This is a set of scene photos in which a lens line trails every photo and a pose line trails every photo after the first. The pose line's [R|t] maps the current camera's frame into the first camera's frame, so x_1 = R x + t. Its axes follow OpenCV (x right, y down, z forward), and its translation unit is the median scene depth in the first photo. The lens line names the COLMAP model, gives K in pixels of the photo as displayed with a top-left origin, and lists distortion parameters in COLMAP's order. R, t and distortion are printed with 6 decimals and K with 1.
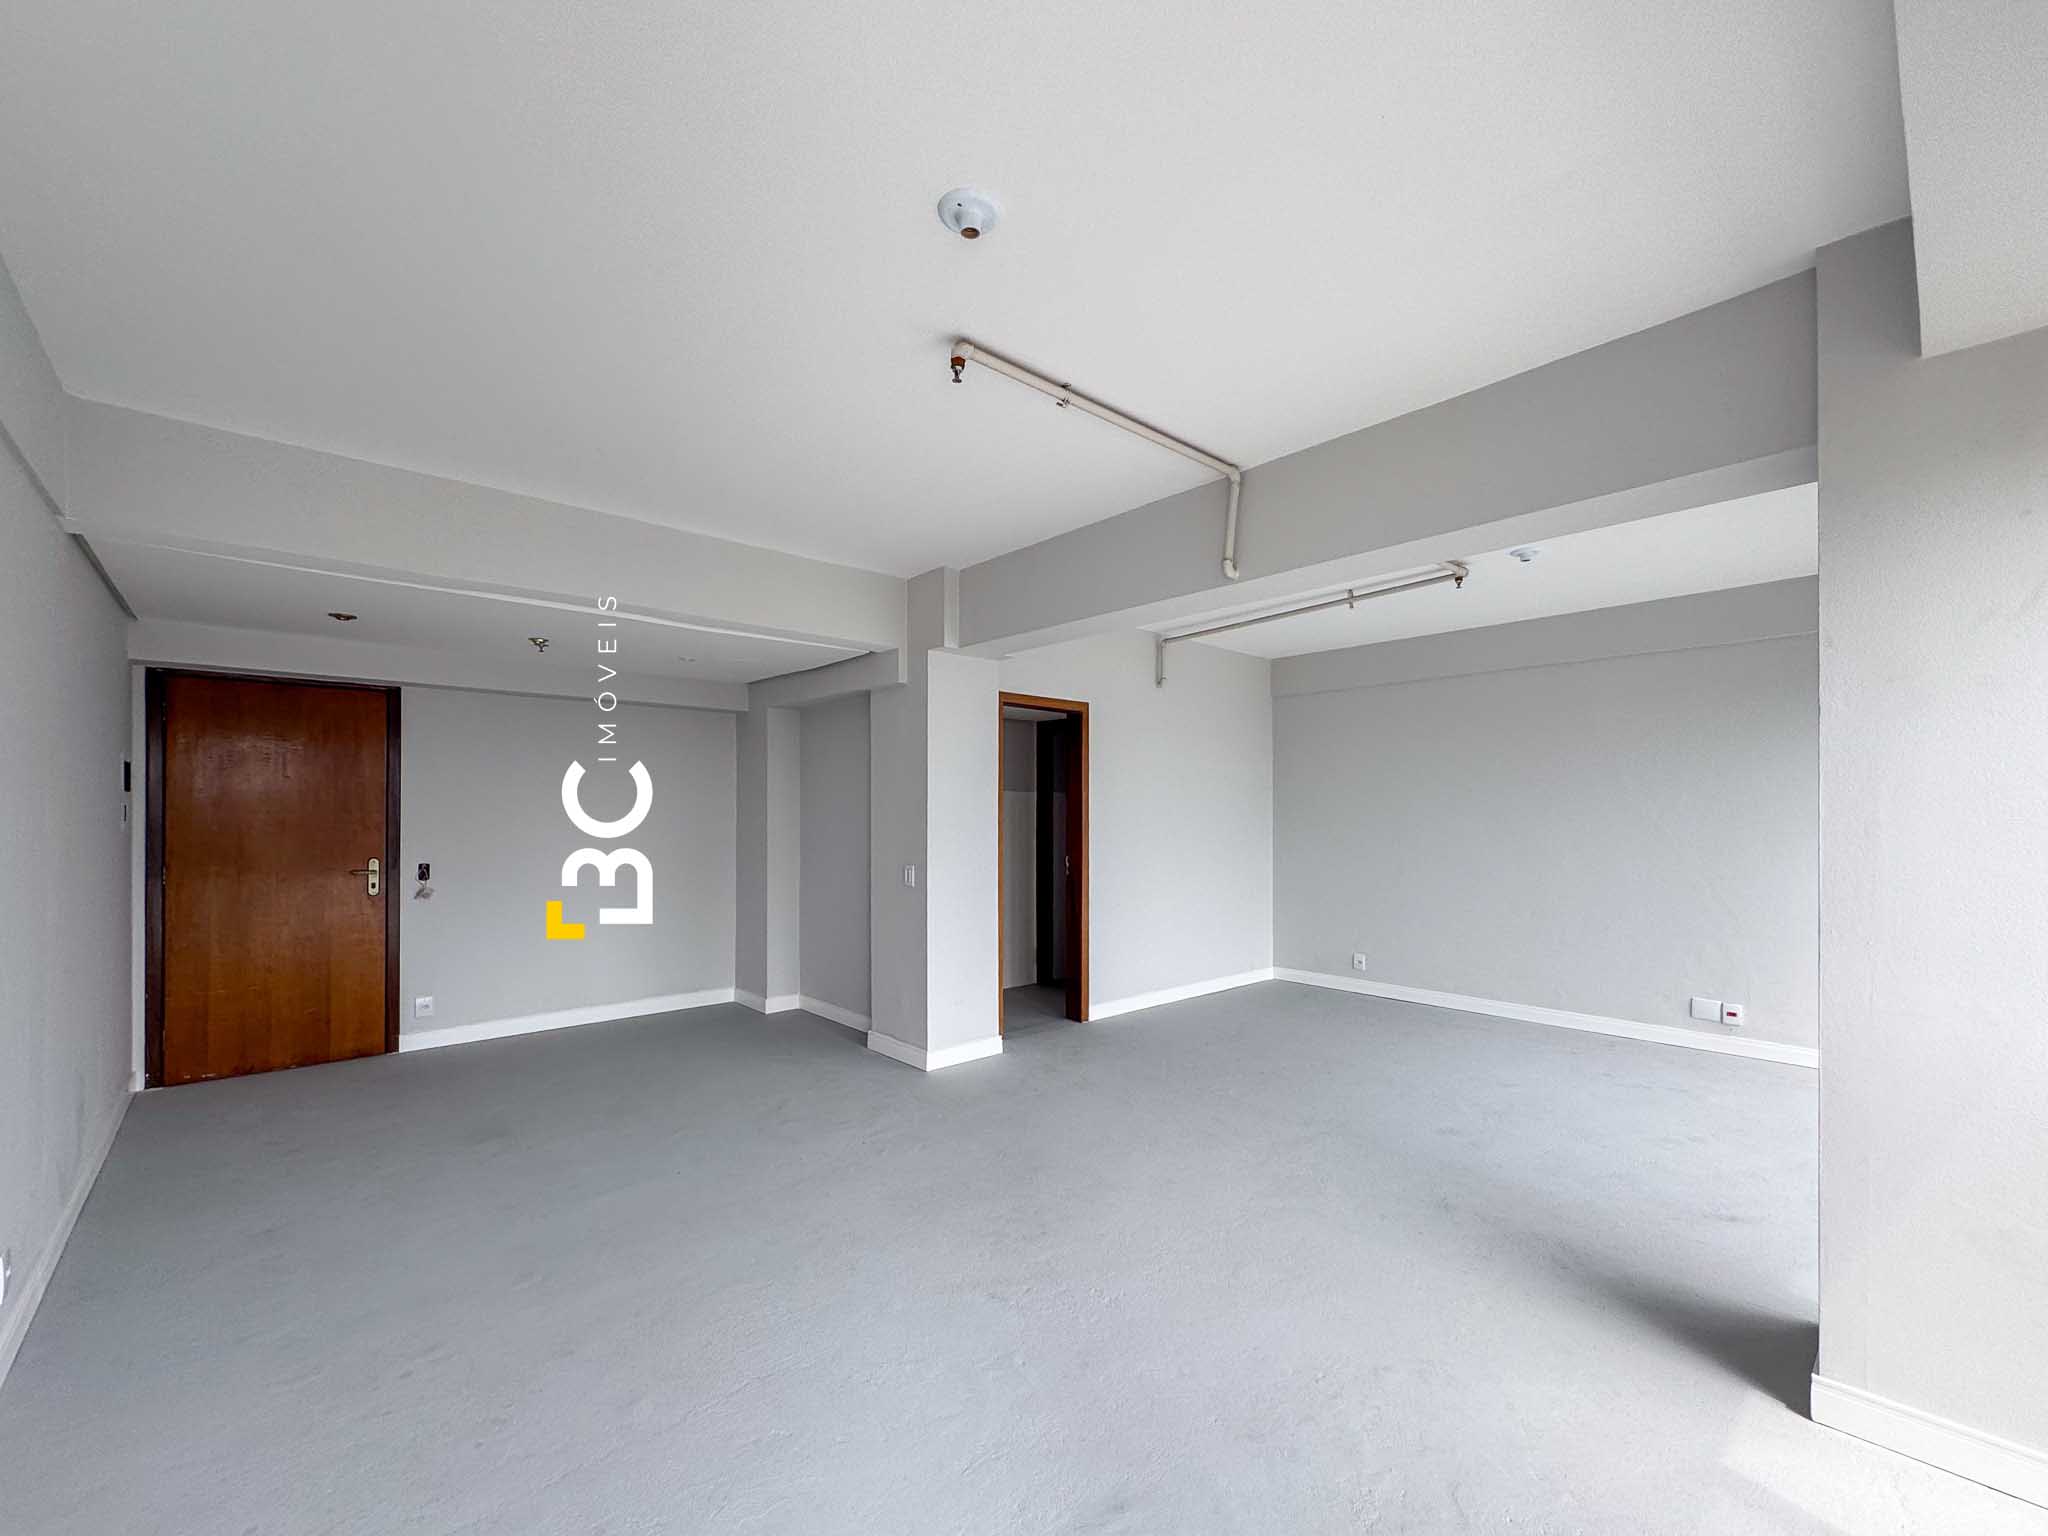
lens RADIAL K [[834.8, 0, 1022.4], [0, 834.8, 813.6], [0, 0, 1]] dist [-0.000526, -0.000257]
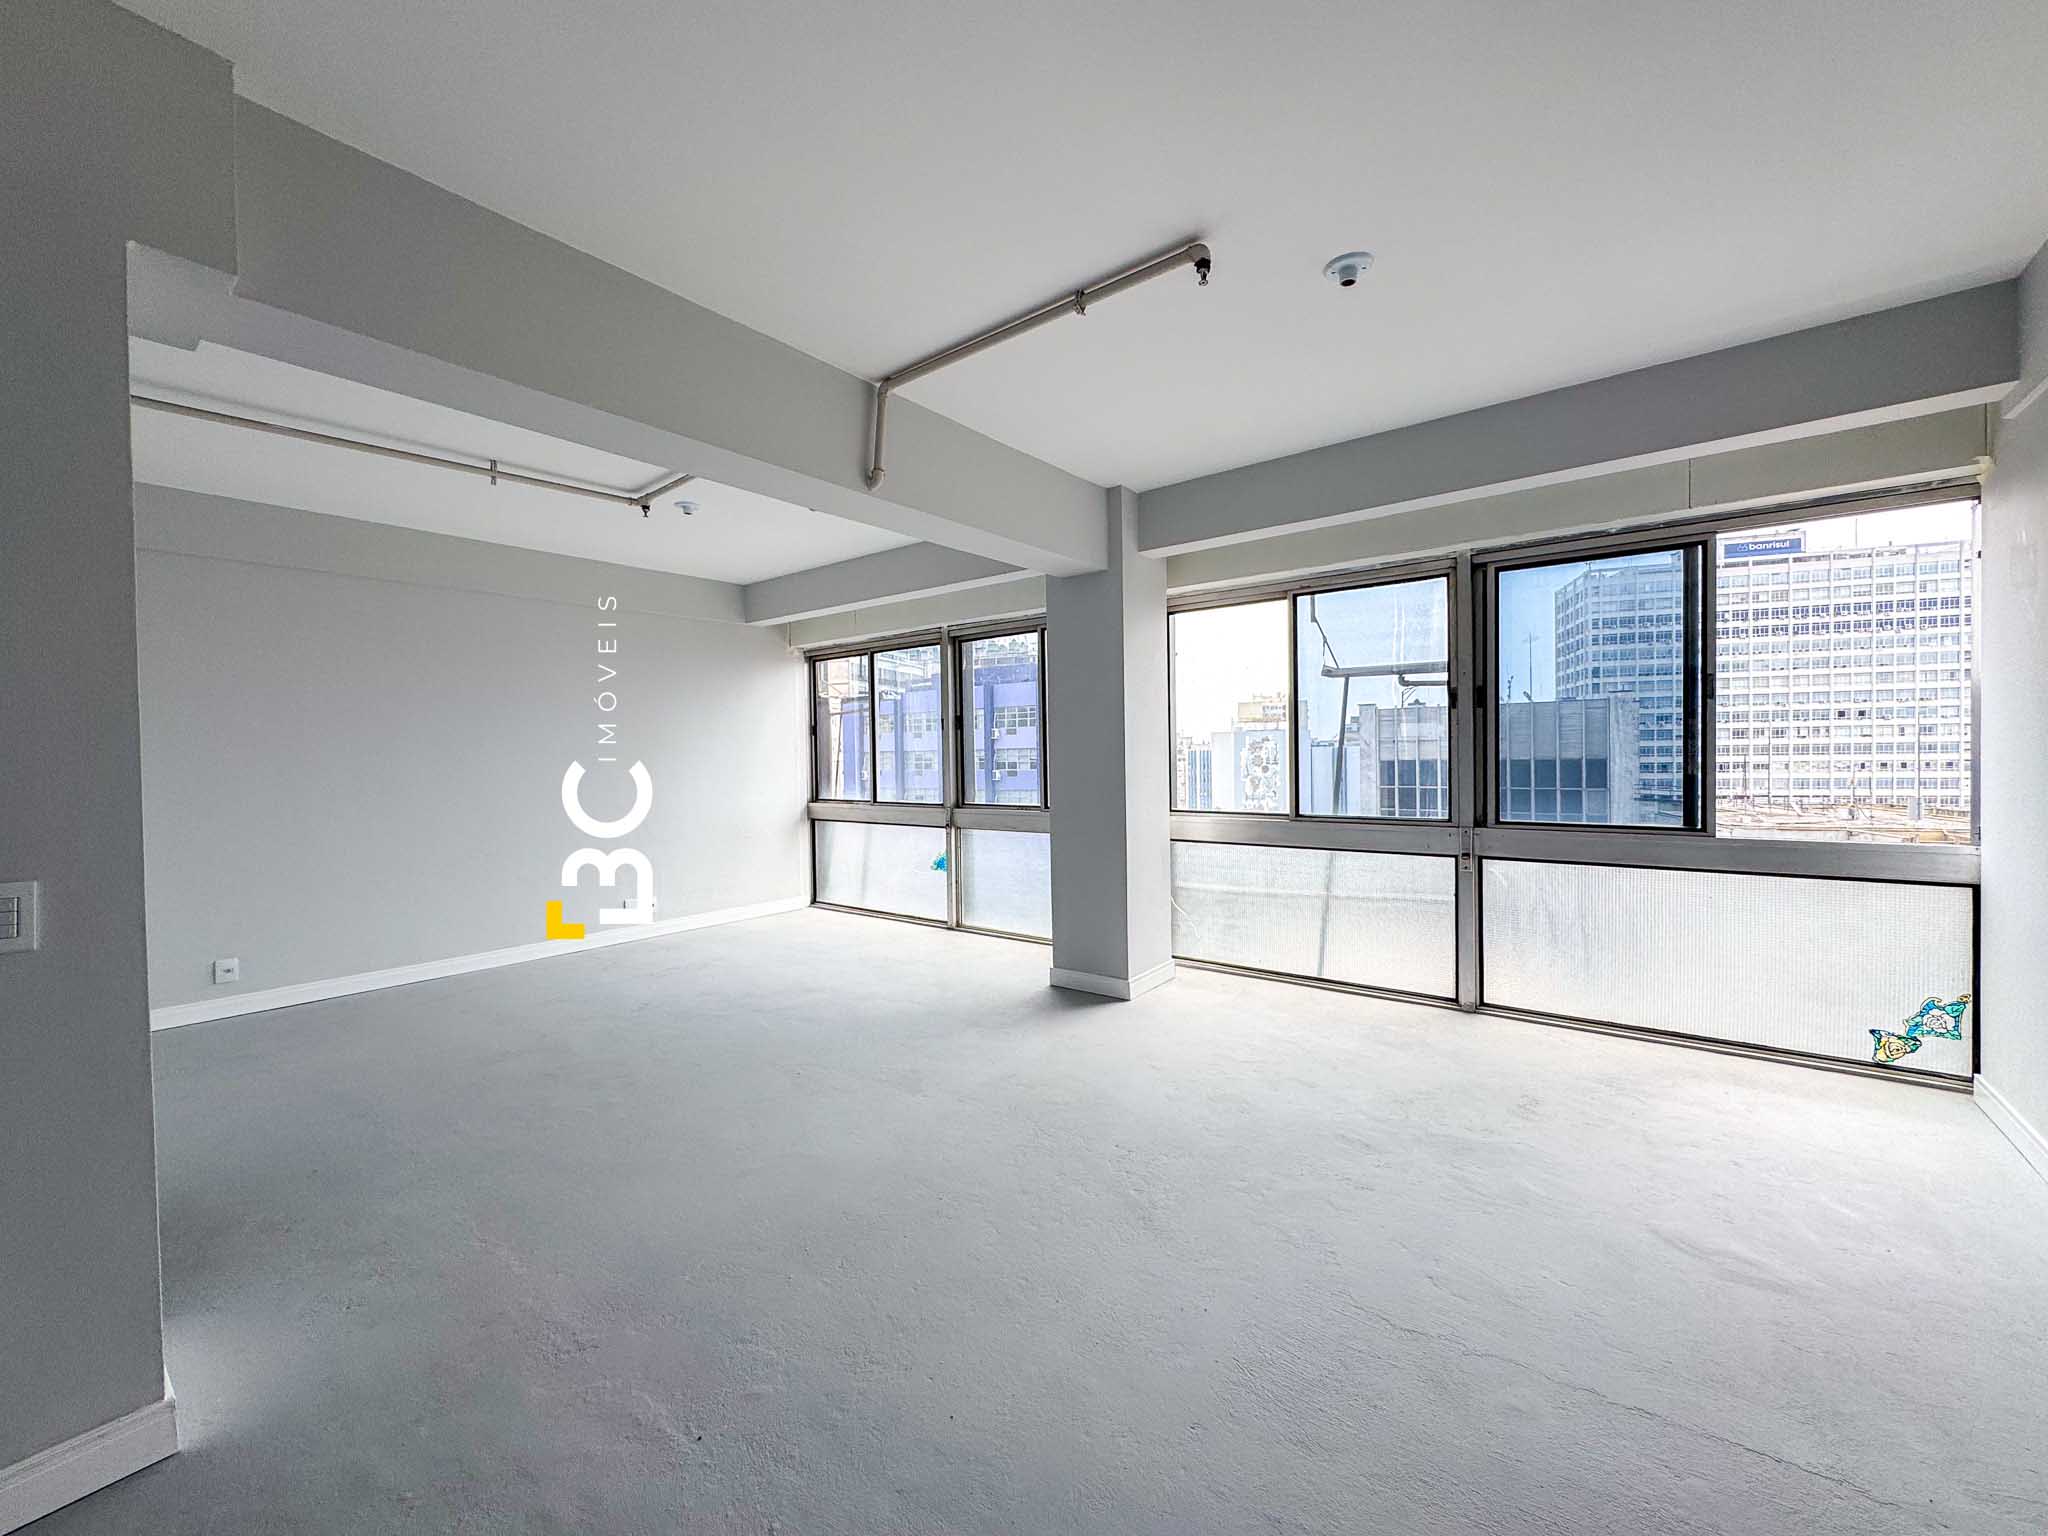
lens RADIAL K [[821.5, 0, 1019.3], [0, 821.5, 773.3], [0, 0, 1]] dist [-0.000484, -0.000011]
pose [[-0.163138, -0.020781, 0.986384, -0.547819], [0.014210, 0.999625, 0.023410, 0.020591], [-0.986501, 0.017836, -0.162782, 0.753582]]
